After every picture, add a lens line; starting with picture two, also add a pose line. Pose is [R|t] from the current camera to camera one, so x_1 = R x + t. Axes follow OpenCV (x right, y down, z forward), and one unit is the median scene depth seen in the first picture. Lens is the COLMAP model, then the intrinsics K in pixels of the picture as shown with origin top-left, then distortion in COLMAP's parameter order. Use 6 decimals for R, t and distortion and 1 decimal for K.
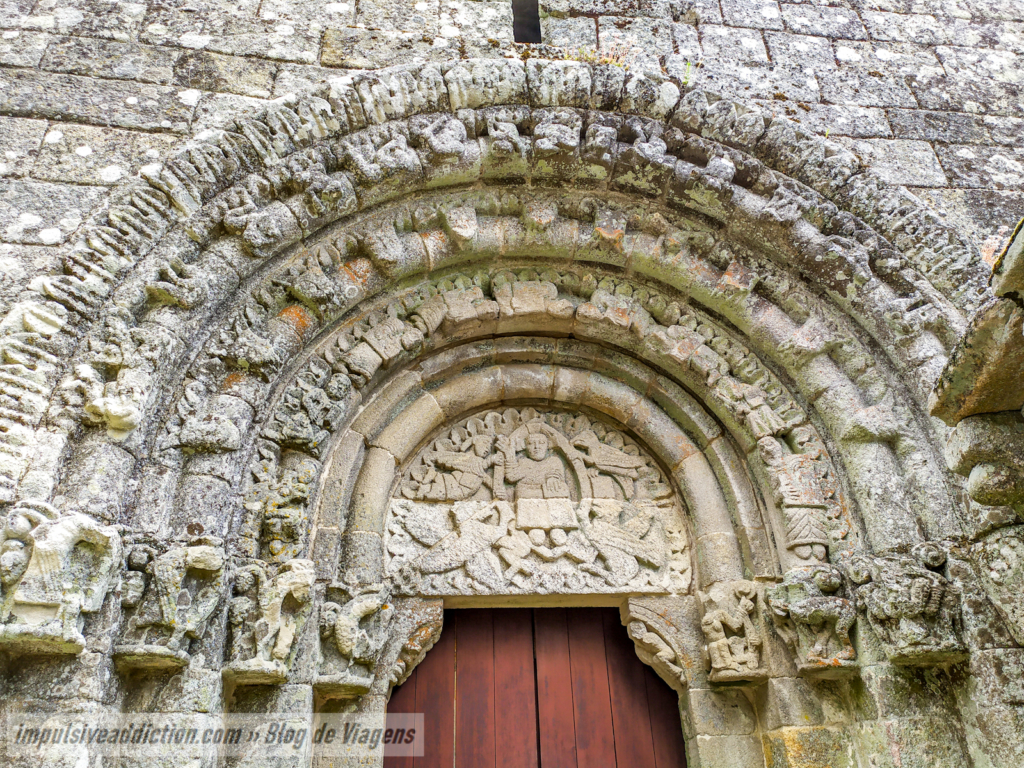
lens RADIAL K [[757.1, 0, 512.0], [0, 757.1, 384.0], [0, 0, 1]] dist [0.061008, -0.061661]
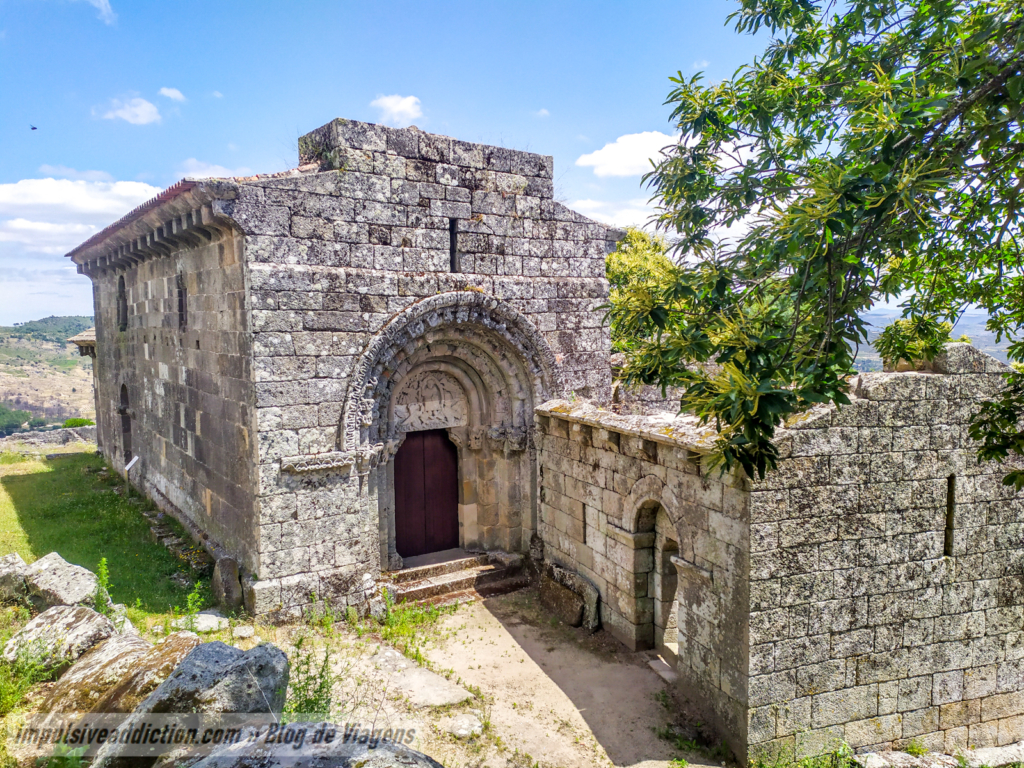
lens RADIAL K [[757.1, 0, 512.0], [0, 757.1, 384.0], [0, 0, 1]] dist [0.061008, -0.061661]
pose [[0.868659, -0.021956, 0.494924, -1.397172], [-0.265100, 0.823351, 0.501812, -1.807065], [-0.418514, -0.567108, 0.709390, -1.602936]]
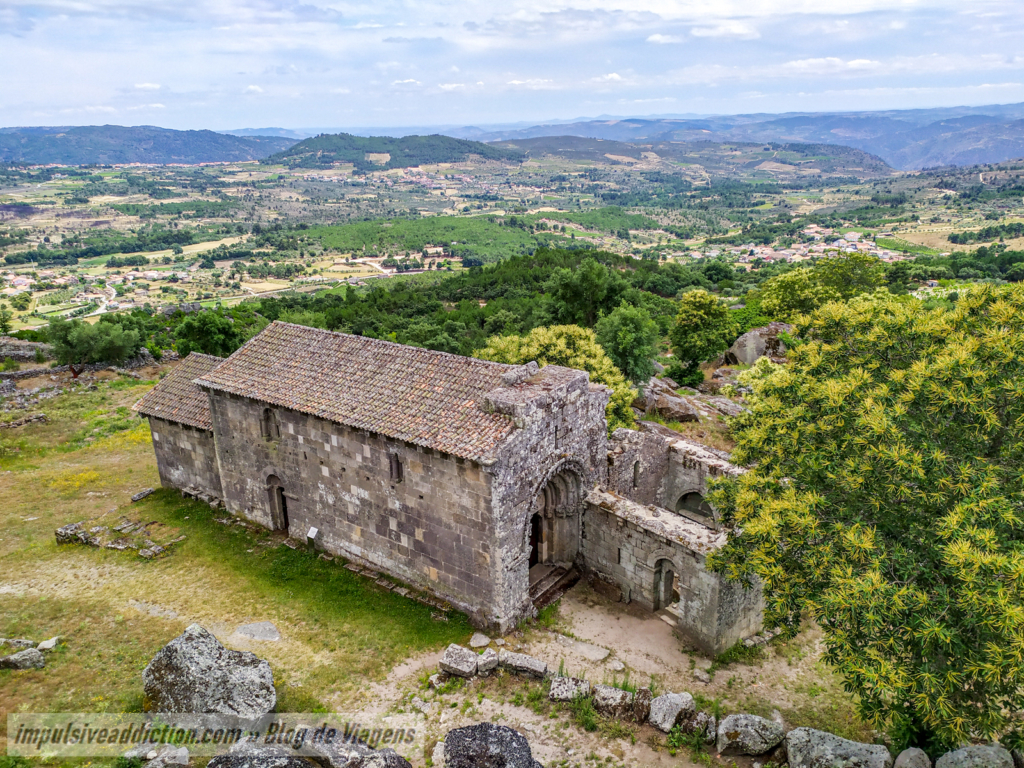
lens RADIAL K [[757.1, 0, 512.0], [0, 757.1, 384.0], [0, 0, 1]] dist [0.061008, -0.061661]
pose [[0.655547, -0.229213, 0.719528, -4.822692], [-0.386432, 0.716793, 0.580412, -4.565546], [-0.648790, -0.658535, 0.381316, -0.764081]]
